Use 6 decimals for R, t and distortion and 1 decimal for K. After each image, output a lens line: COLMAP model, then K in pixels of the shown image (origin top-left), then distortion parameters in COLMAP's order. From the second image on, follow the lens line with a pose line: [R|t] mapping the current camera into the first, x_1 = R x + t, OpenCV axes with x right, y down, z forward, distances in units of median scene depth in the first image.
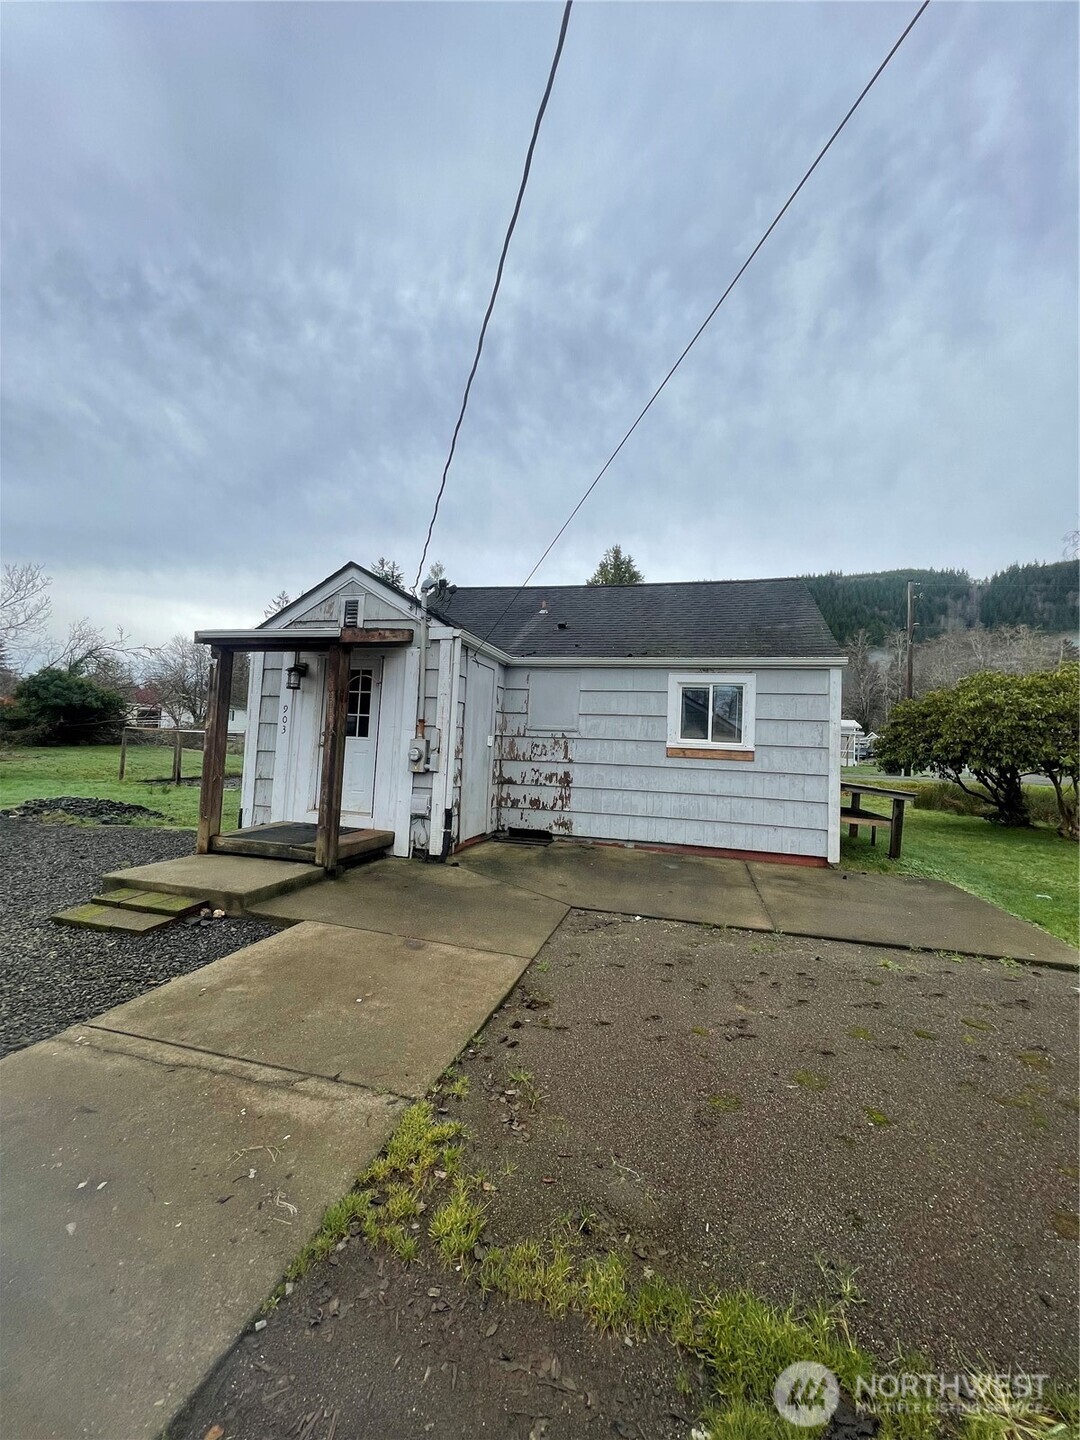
lens RADIAL K [[580.7, 0, 536.4], [0, 580.7, 708.6], [0, 0, 1]] dist [0.001248, 0.000258]
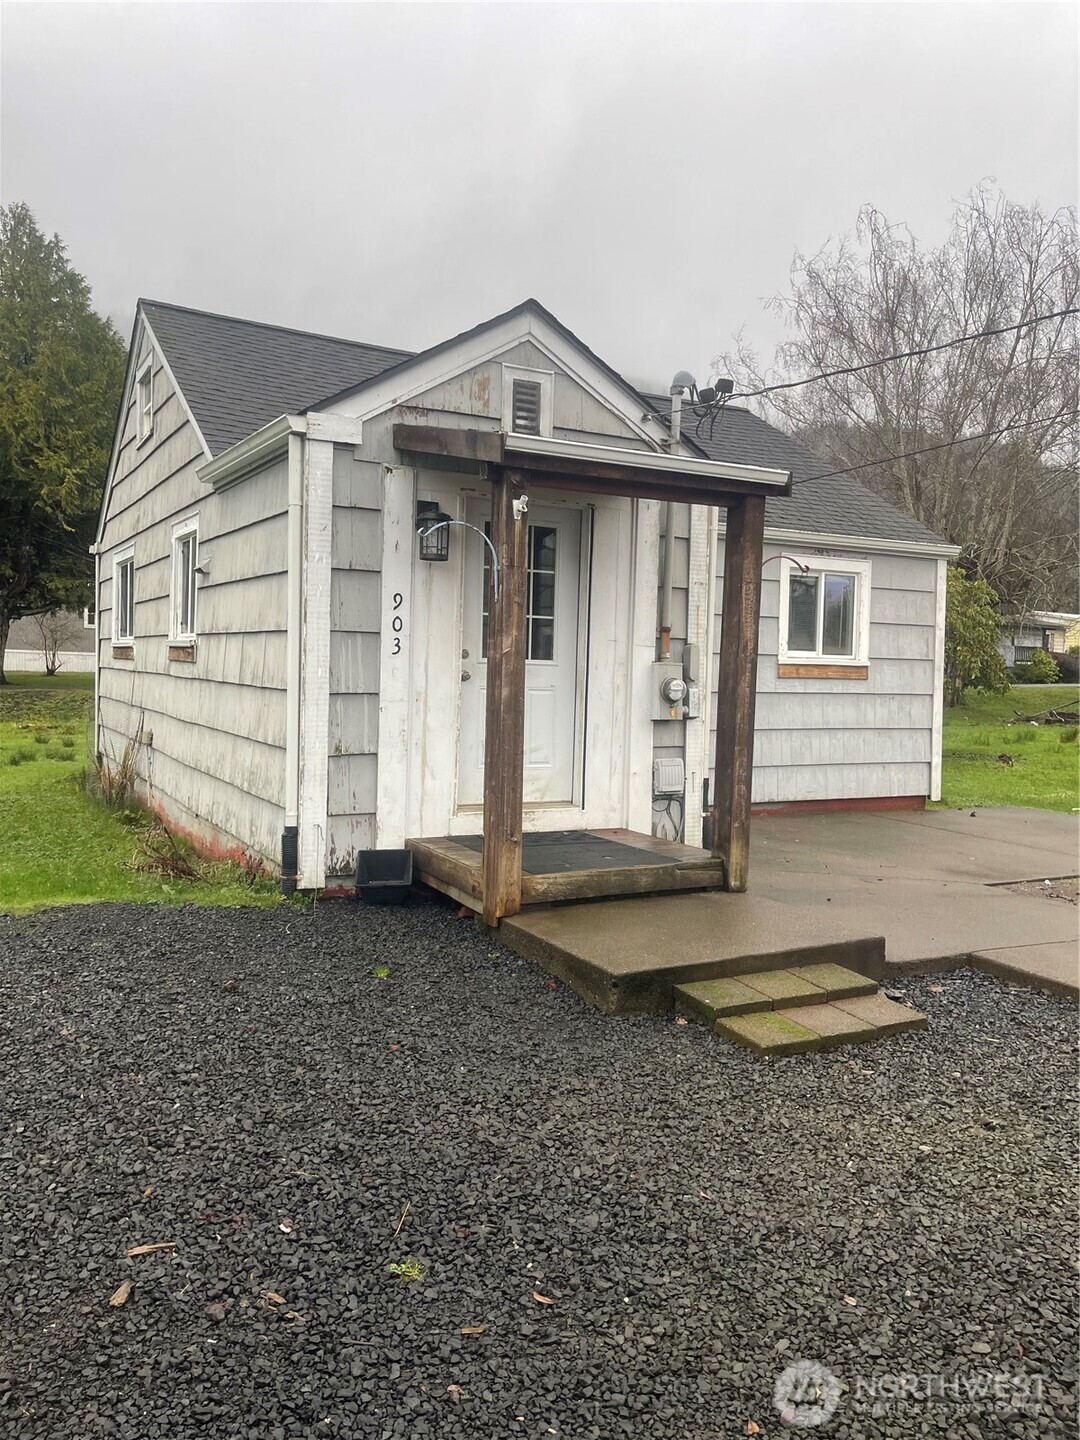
lens RADIAL K [[1106.2, 0, 540.9], [0, 1106.2, 724.6], [0, 0, 1]] dist [0.009242, 0.001037]
pose [[0.720533, -0.061003, 0.690733, -0.938910], [-0.038696, 0.991033, 0.127890, -0.018585], [-0.692341, -0.118877, 0.711711, 0.280307]]
